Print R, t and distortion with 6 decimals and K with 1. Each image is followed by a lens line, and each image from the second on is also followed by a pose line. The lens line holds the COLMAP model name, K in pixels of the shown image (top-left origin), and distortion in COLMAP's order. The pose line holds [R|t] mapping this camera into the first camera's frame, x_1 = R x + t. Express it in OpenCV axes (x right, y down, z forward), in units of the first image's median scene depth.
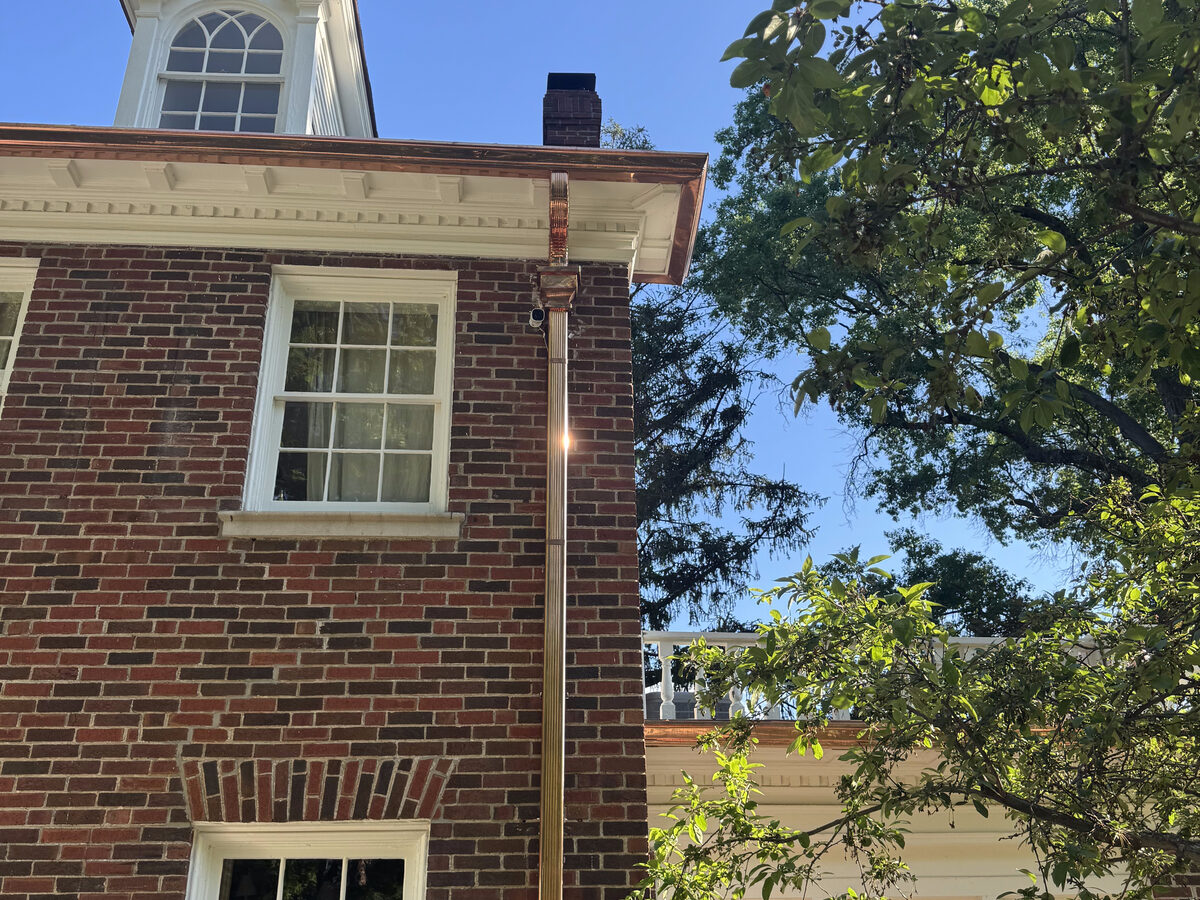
lens RADIAL K [[1087.3, 0, 600.0], [0, 1087.3, 450.0], [0, 0, 1]] dist [0.097658, 0.000445]
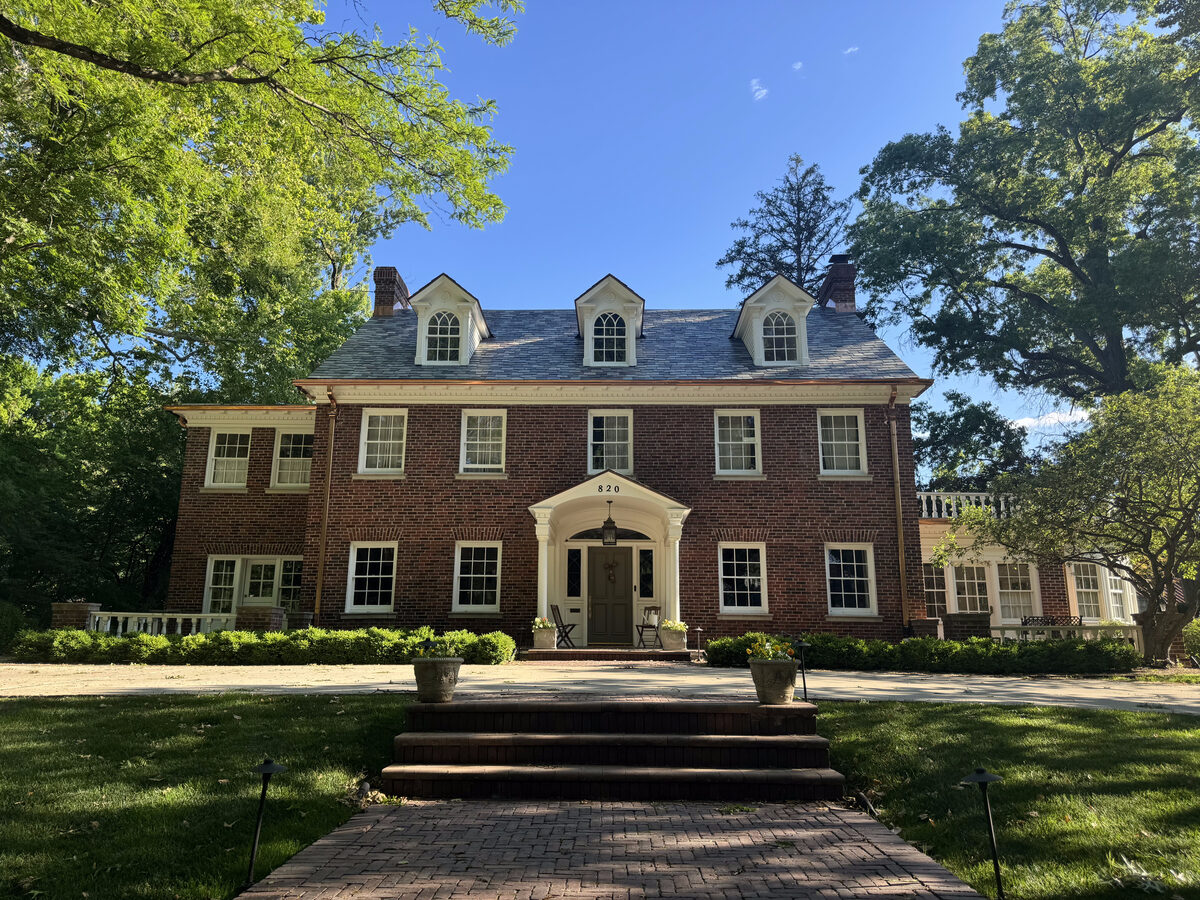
lens RADIAL K [[841.7, 0, 600.0], [0, 841.7, 450.0], [0, 0, 1]] dist [0.084947, -0.000224]
pose [[0.996383, -0.006860, -0.084701, -0.245753], [0.027538, 0.969015, 0.245462, -0.237683], [0.080393, -0.246907, 0.965699, -0.612343]]
